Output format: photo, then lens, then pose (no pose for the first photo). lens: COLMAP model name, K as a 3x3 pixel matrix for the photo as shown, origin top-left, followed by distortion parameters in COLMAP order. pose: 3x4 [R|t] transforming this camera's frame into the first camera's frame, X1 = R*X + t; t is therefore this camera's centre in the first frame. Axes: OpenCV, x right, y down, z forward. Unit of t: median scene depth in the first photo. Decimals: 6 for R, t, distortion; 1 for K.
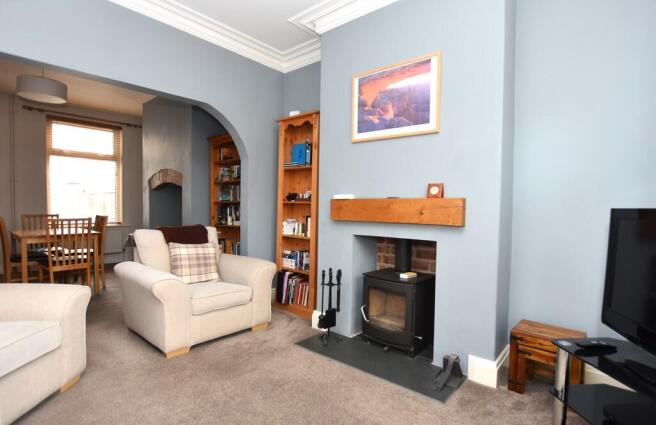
lens RADIAL K [[323.6, 0, 328.0], [0, 323.6, 212.5], [0, 0, 1]] dist [-0.019219, 0.000125]
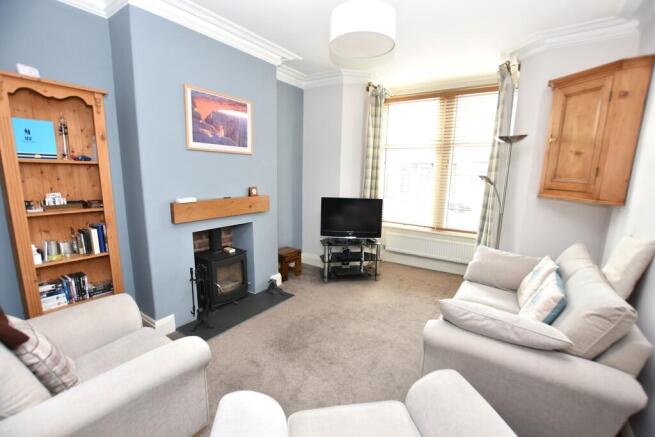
lens RADIAL K [[293.9, 0, 327.5], [0, 293.9, 218.5], [0, 0, 1]] dist [-0.016988, -0.000114]
pose [[-0.087597, -0.190205, 0.977829, -0.994047], [-0.008808, 0.981712, 0.190171, -0.186275], [-0.996117, 0.008045, -0.087670, 0.647270]]
